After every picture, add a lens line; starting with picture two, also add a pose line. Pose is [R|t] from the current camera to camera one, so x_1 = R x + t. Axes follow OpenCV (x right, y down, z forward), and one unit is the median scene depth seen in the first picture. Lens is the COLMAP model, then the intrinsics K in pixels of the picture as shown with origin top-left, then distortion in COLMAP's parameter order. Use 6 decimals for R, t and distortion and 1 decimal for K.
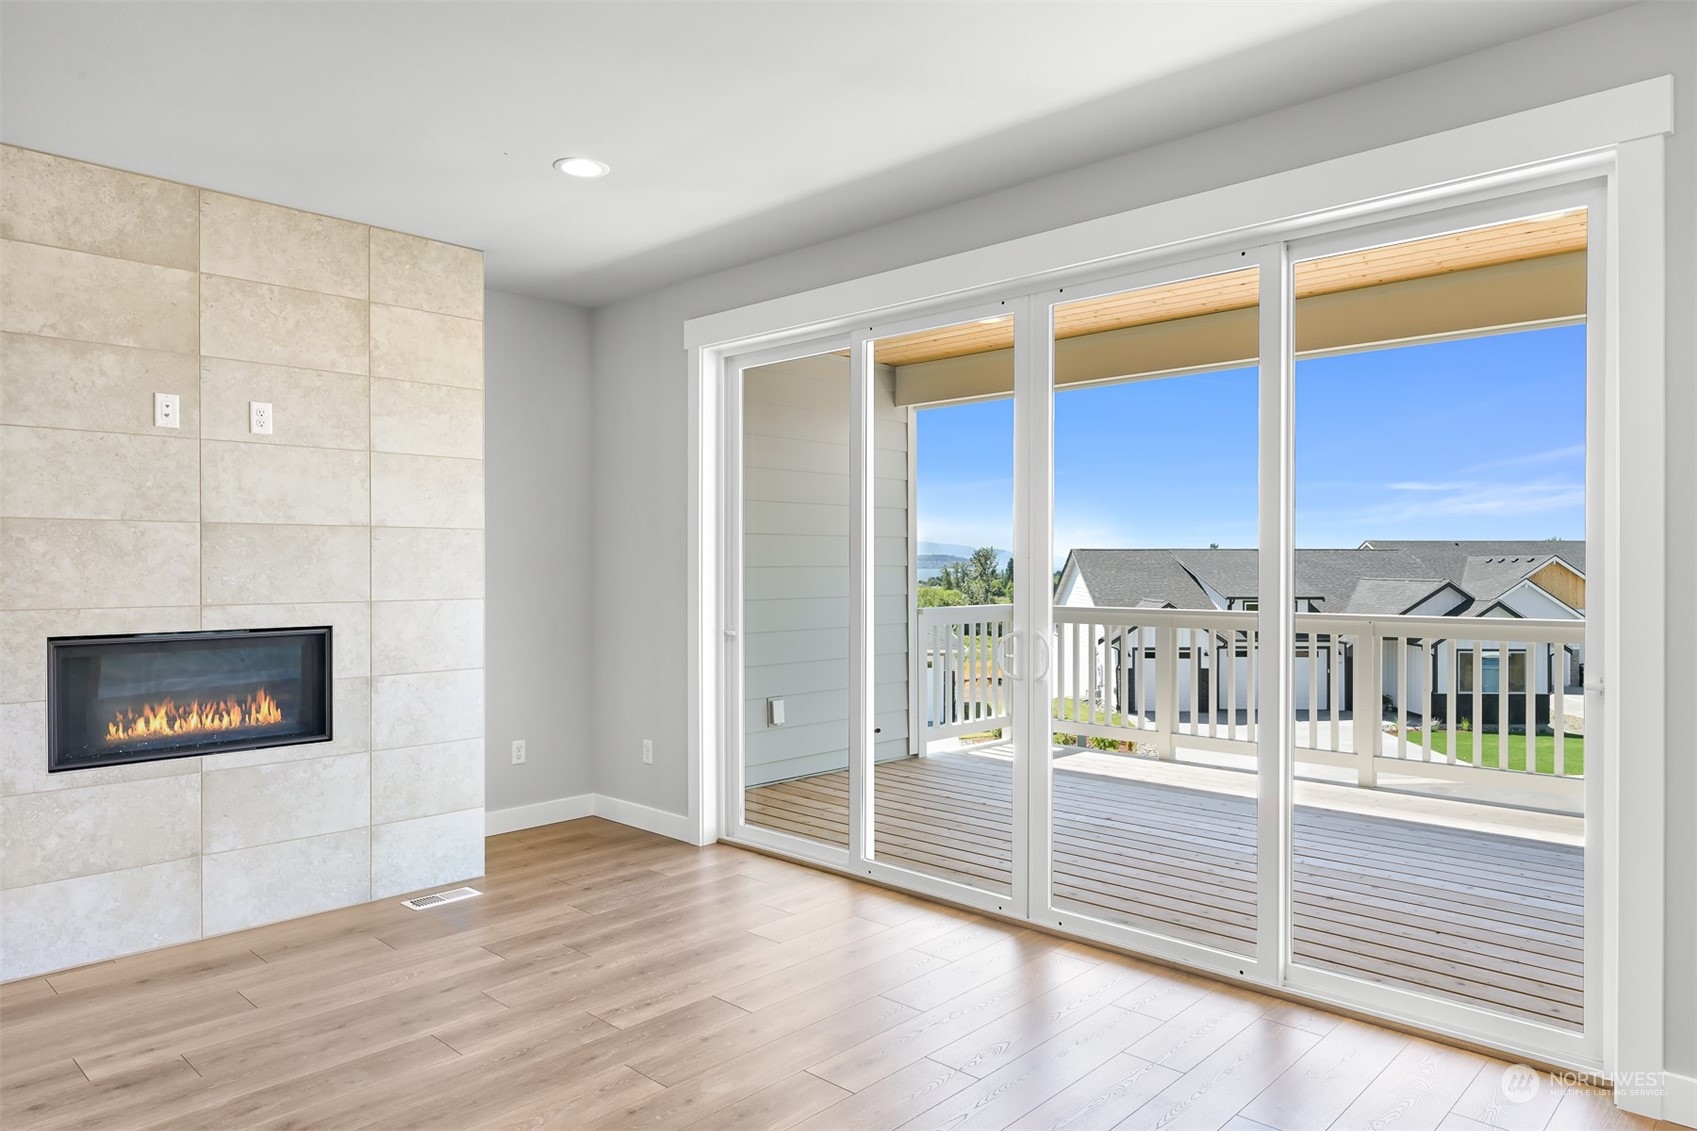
lens RADIAL K [[1112.2, 0, 853.9], [0, 1112.2, 561.1], [0, 0, 1]] dist [0.003774, -0.003046]
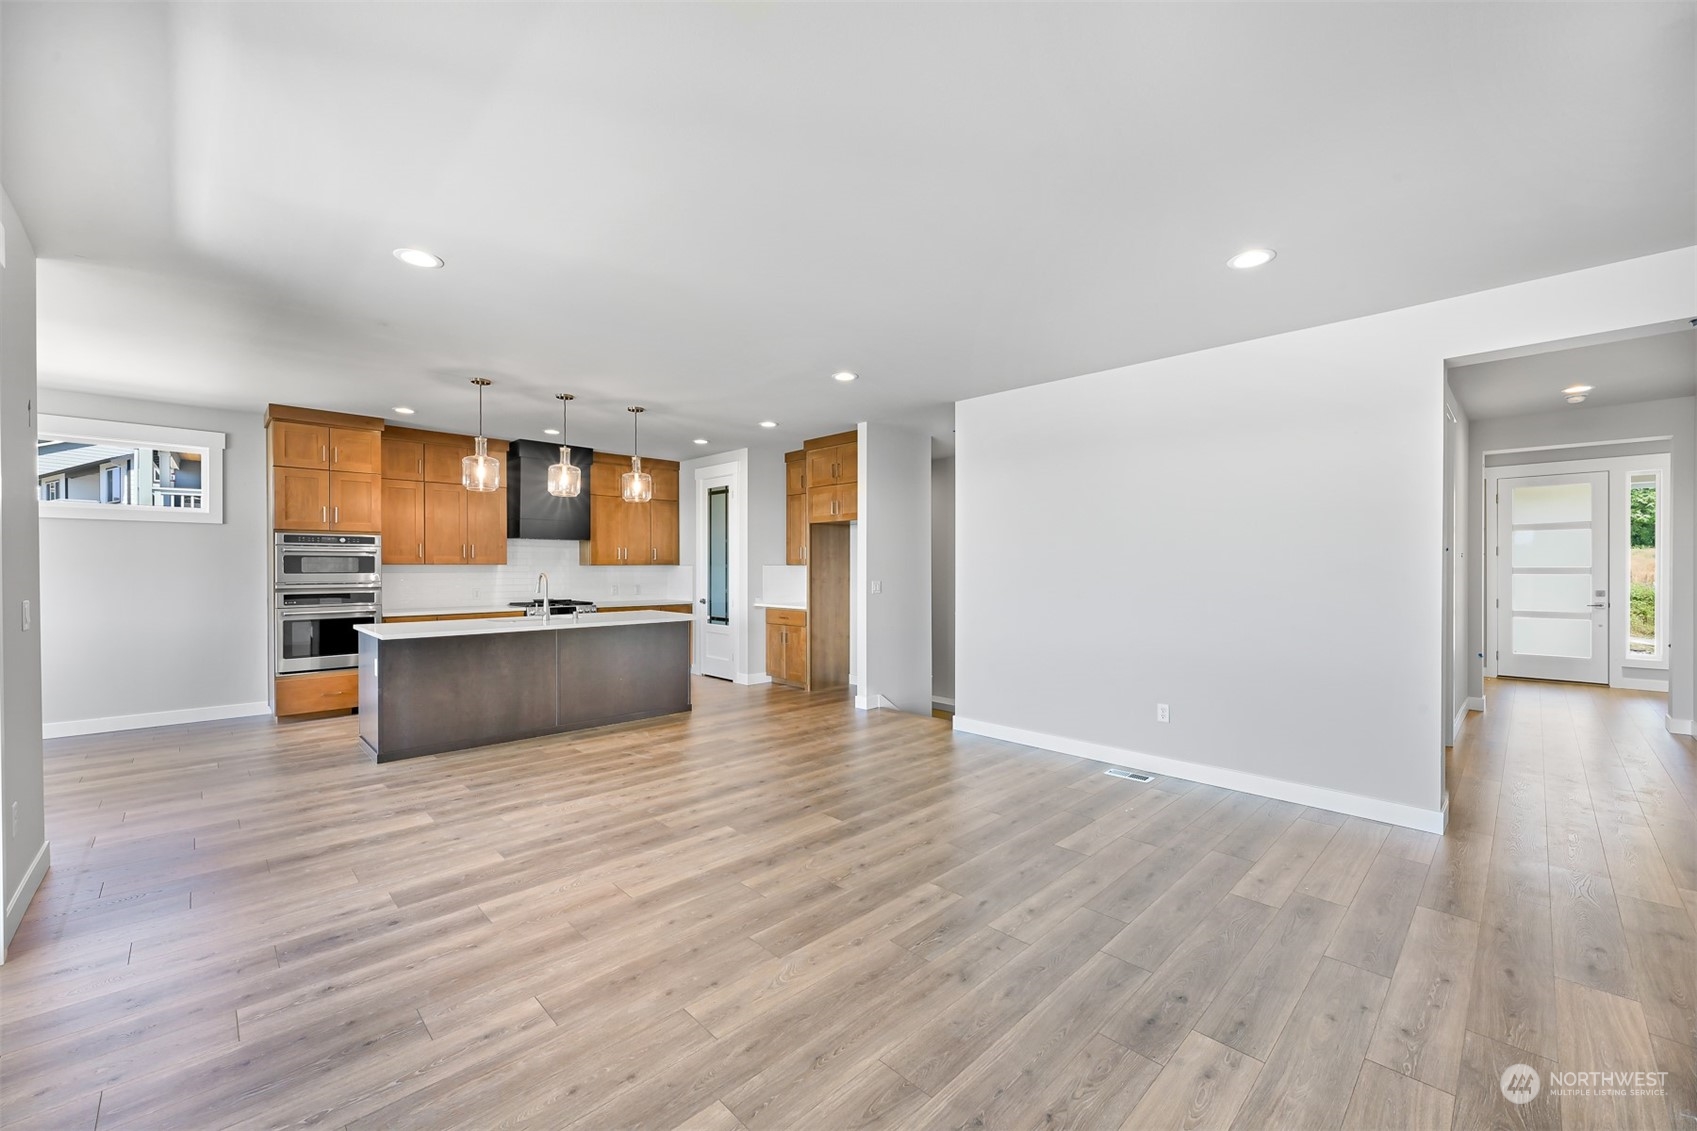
lens RADIAL K [[664.0, 0, 884.5], [0, 664.0, 563.4], [0, 0, 1]] dist [-0.003008, 0.001032]
pose [[-0.999815, -0.000172, -0.019237, -0.272313], [-0.000048, 0.999979, -0.006448, -0.002763], [0.019238, -0.006446, -0.999794, 1.264917]]
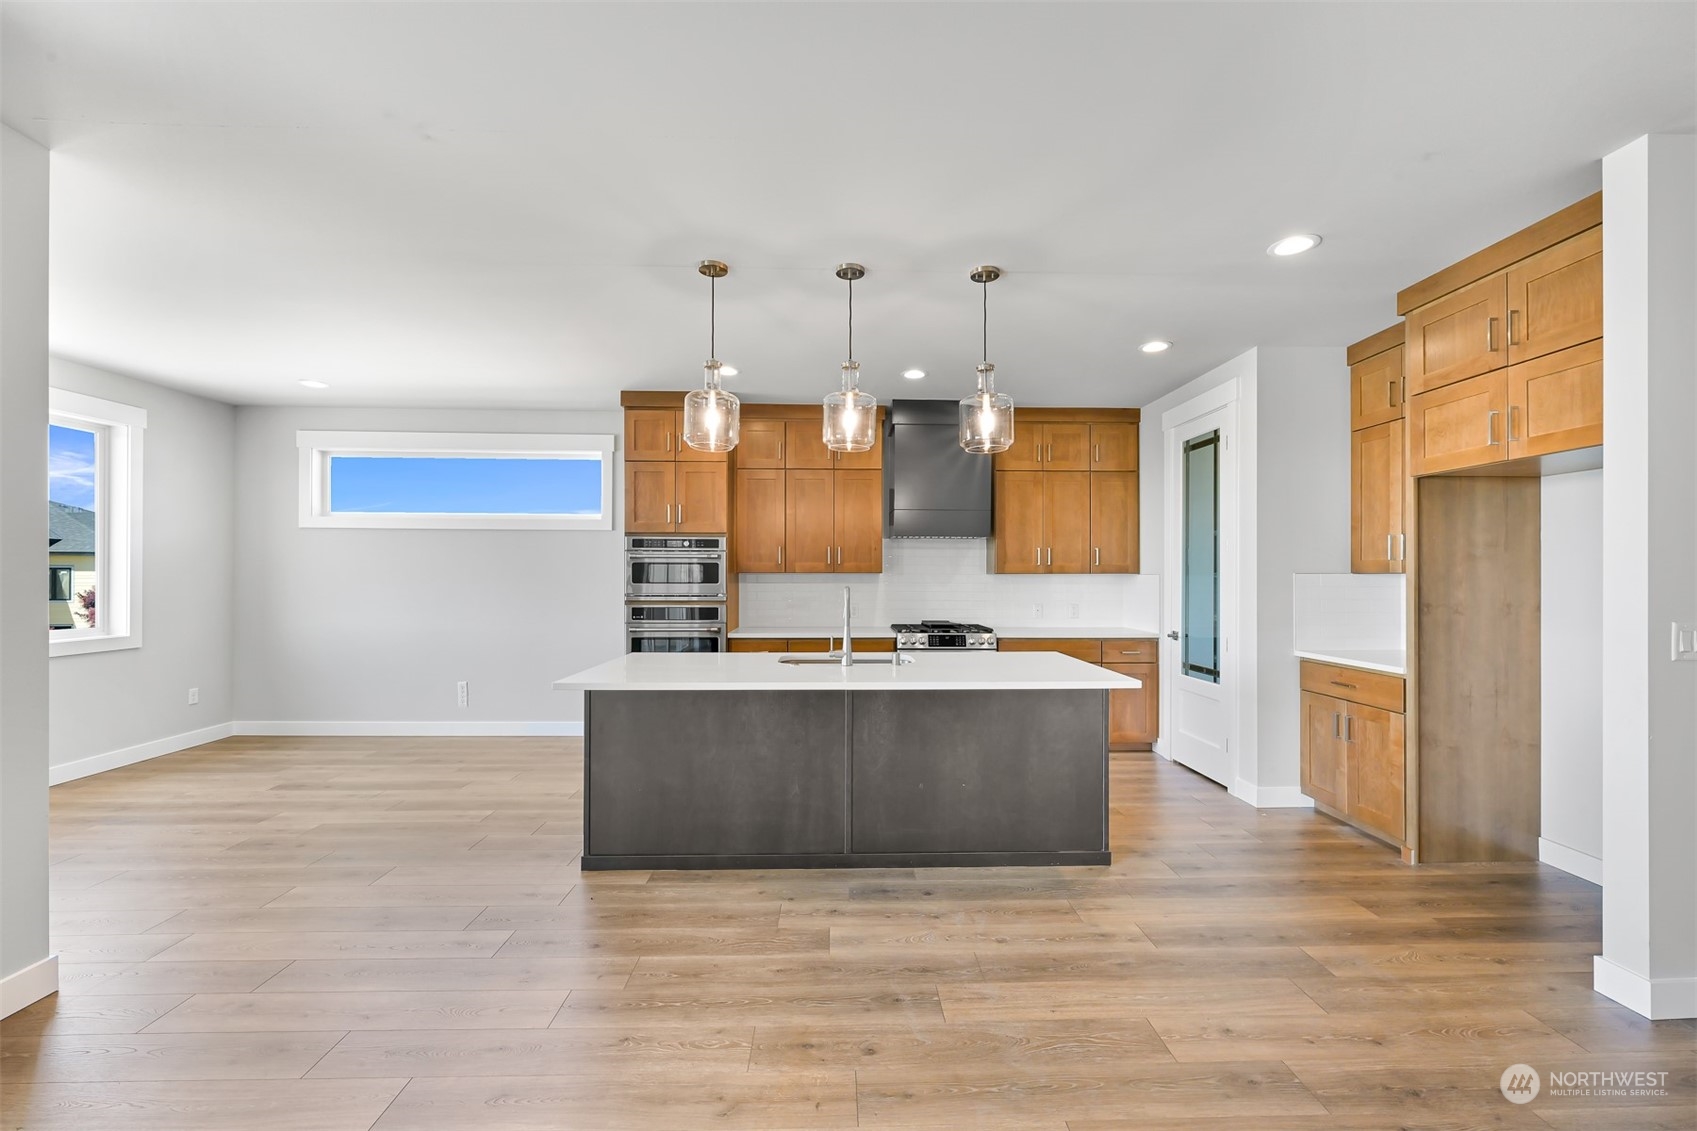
lens RADIAL K [[664.0, 0, 842.9], [0, 664.0, 575.1], [0, 0, 1]] dist [-0.003008, 0.001032]
pose [[-0.703917, -0.000959, 0.710281, -0.177386], [-0.002817, 0.999995, -0.001442, -0.004739], [-0.710276, -0.003016, -0.703917, 0.437277]]
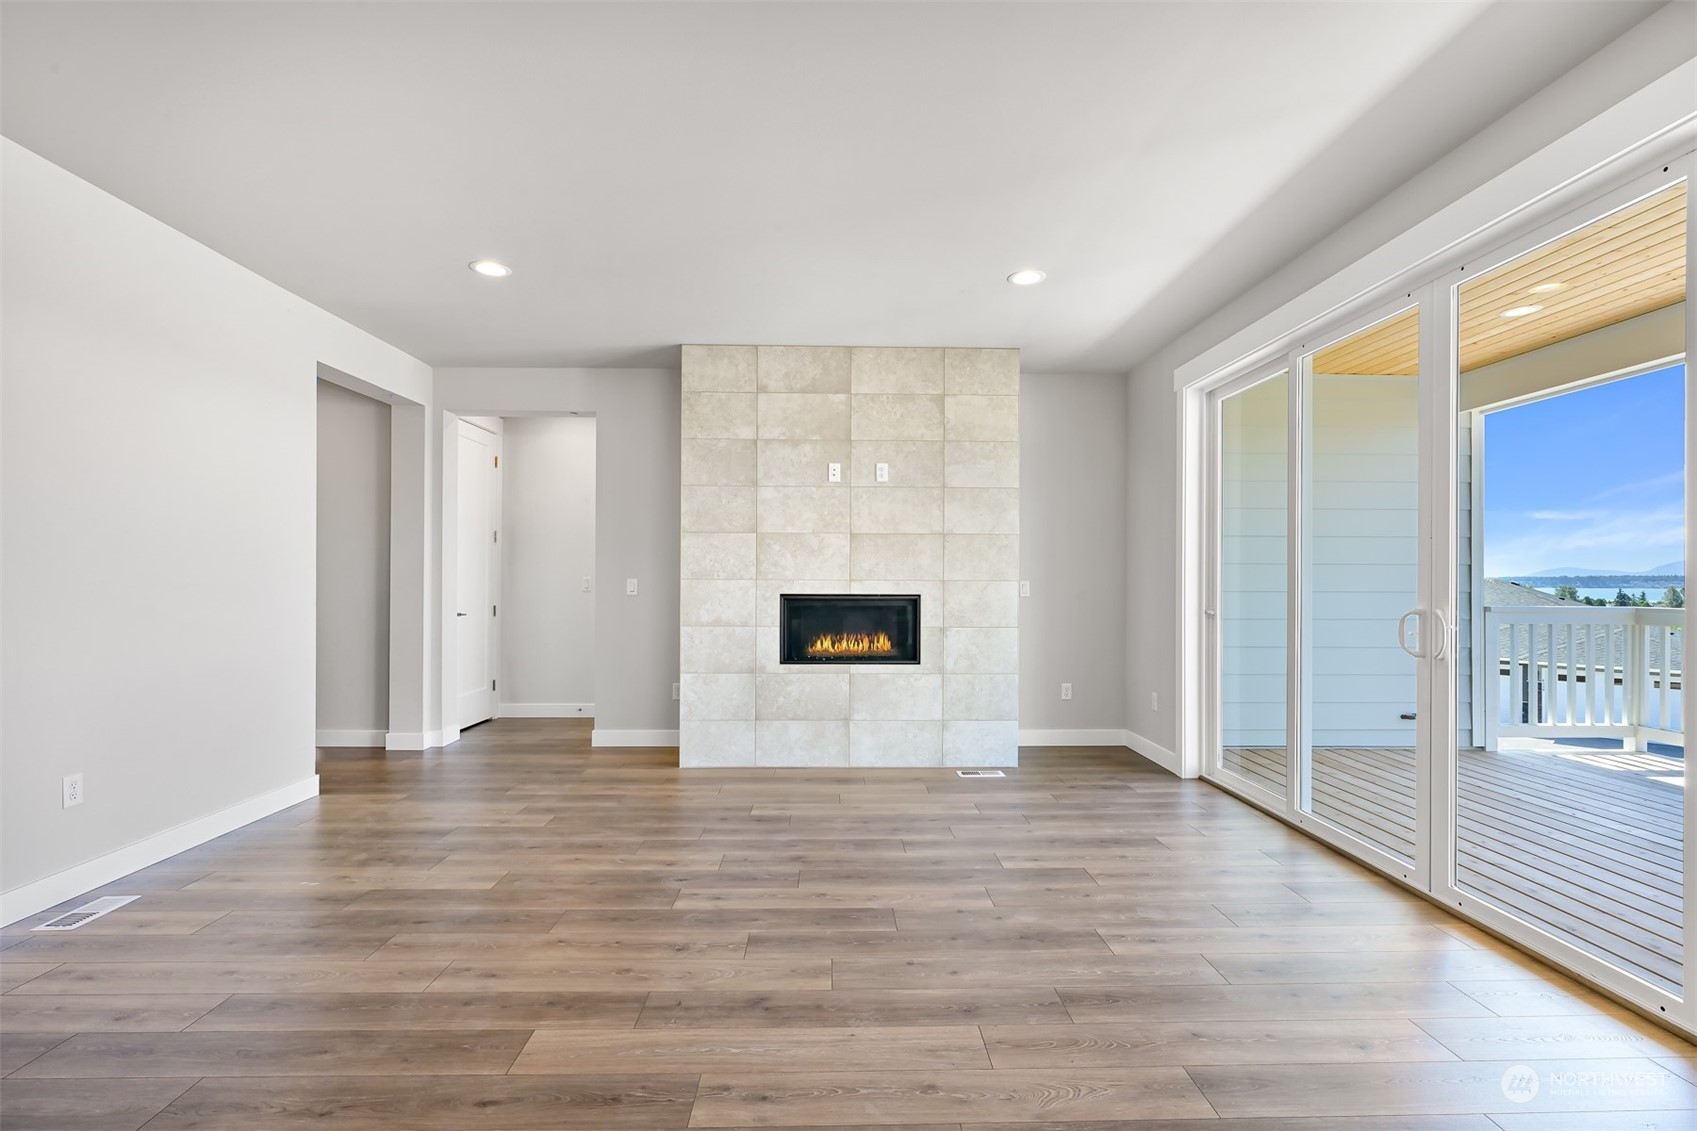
lens RADIAL K [[780.5, 0, 823.8], [0, 780.5, 570.9], [0, 0, 1]] dist [0.004779, -0.001234]
pose [[0.696273, -0.002055, -0.717774, 0.293922], [-0.005580, 0.999950, -0.008275, 0.037509], [0.717756, 0.009767, 0.696227, 0.102398]]
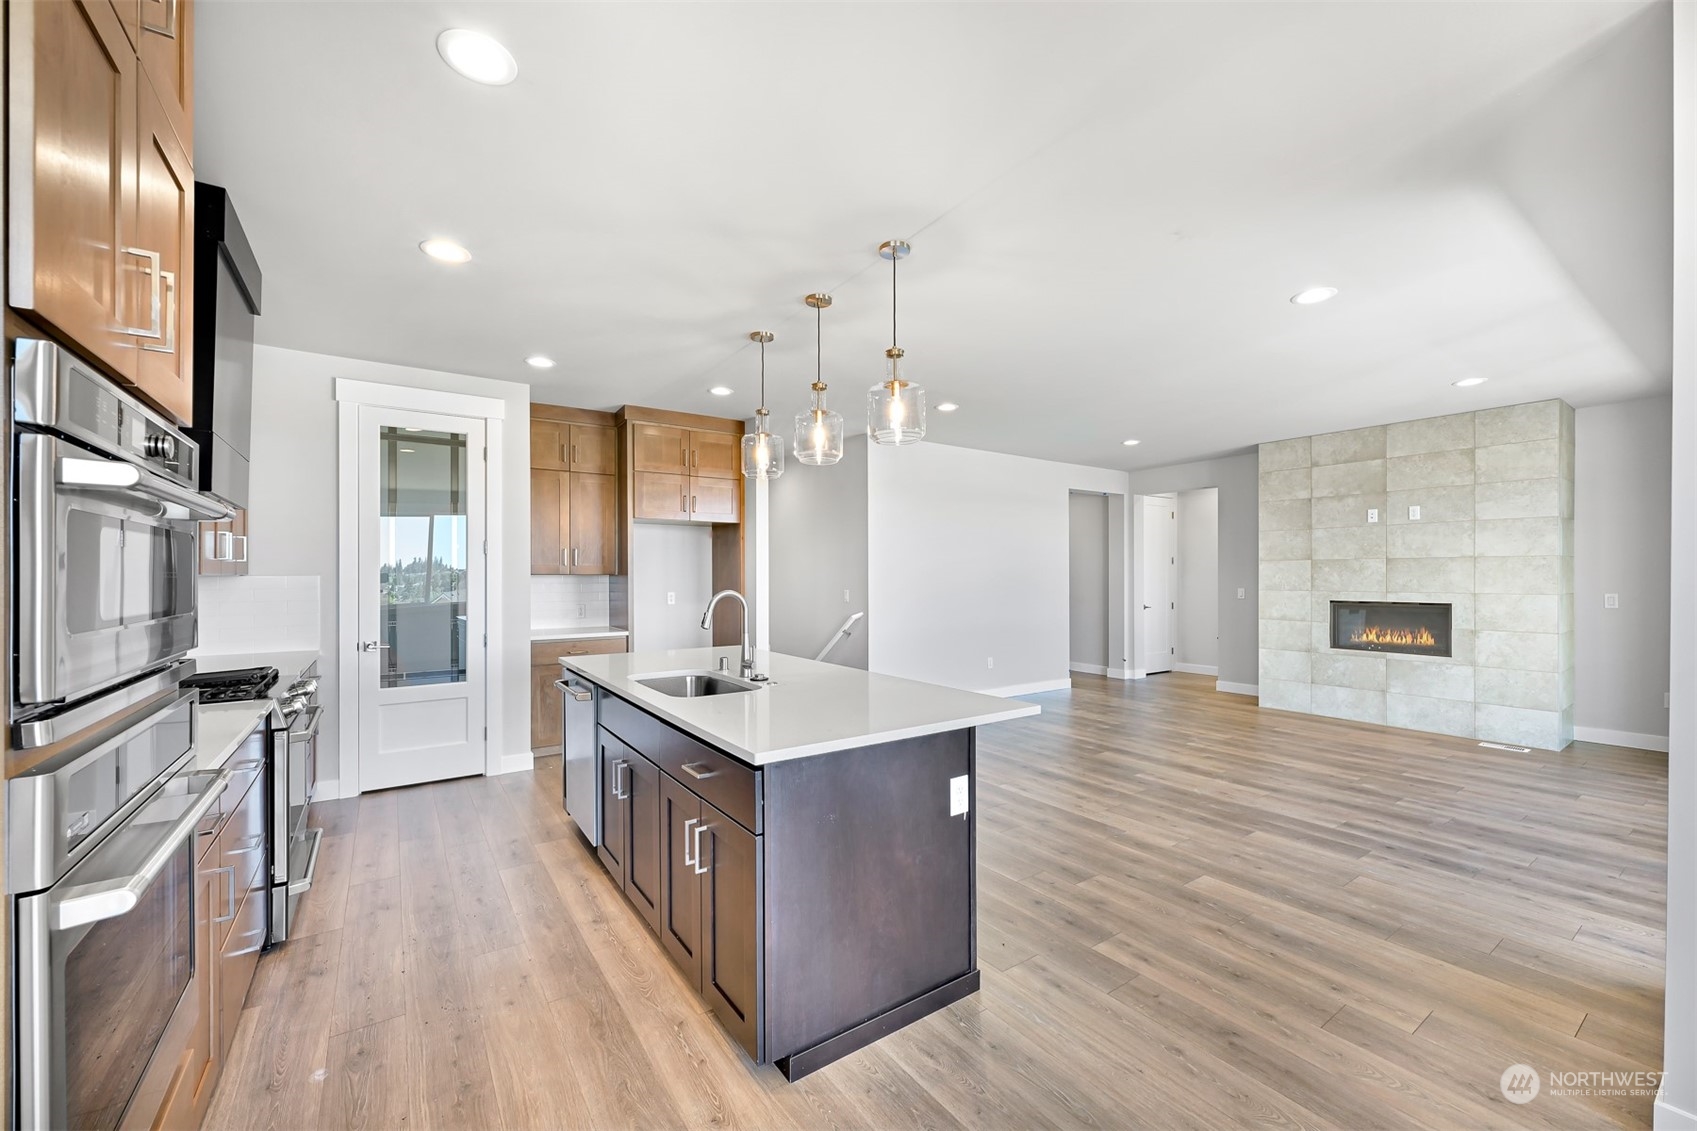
lens RADIAL K [[664.0, 0, 860.6], [0, 664.0, 570.4], [0, 0, 1]] dist [-0.003008, 0.001032]
pose [[-0.174775, -0.004962, -0.984596, 1.126672], [0.000396, 0.999987, -0.005110, -0.001368], [0.984608, -0.001283, -0.174771, 0.103316]]
